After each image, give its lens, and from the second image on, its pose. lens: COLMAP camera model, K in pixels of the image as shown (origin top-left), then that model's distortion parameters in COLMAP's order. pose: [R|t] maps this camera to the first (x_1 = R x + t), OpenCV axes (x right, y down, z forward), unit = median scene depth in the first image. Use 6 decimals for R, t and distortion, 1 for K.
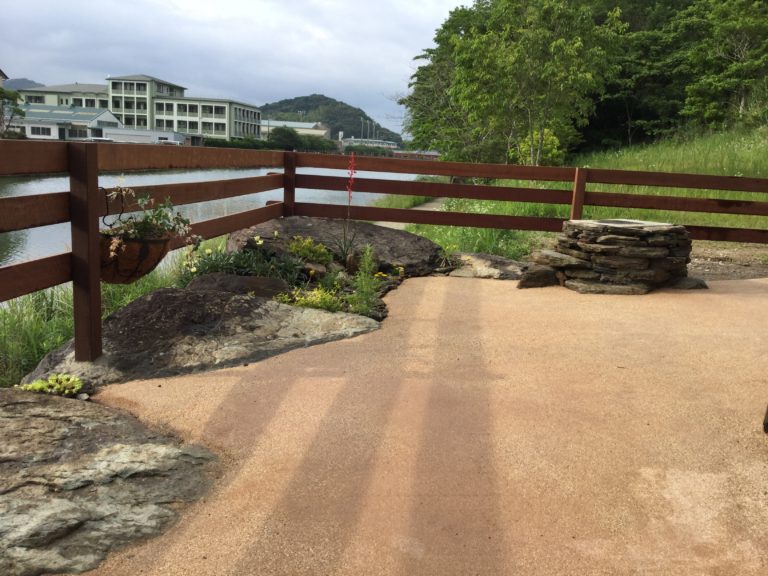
lens RADIAL K [[688.8, 0, 385.7], [0, 688.8, 282.8], [0, 0, 1]] dist [0.075866, -0.131877]
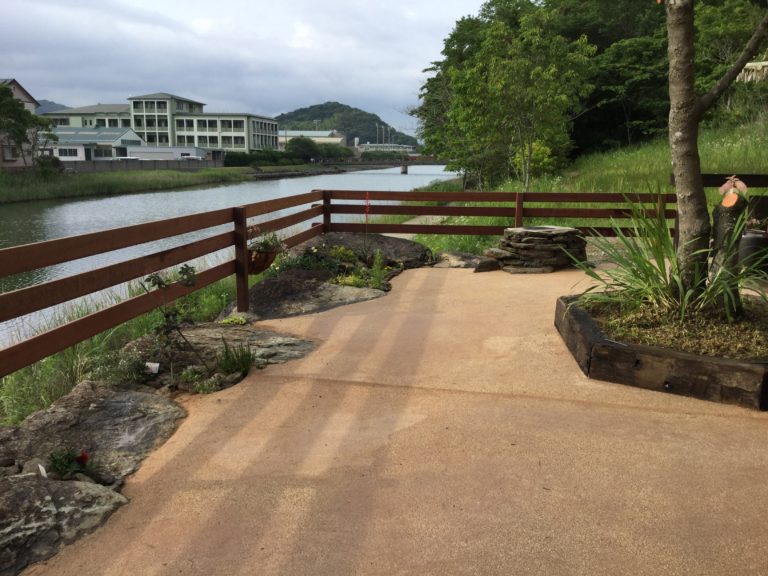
lens RADIAL K [[688.8, 0, 384.4], [0, 688.8, 292.4], [0, 0, 1]] dist [0.075866, -0.131877]
pose [[0.998629, -0.040226, -0.033501, 0.006016], [0.040513, 0.999148, 0.007933, 0.005551], [0.033154, -0.009279, 0.999407, -0.102310]]
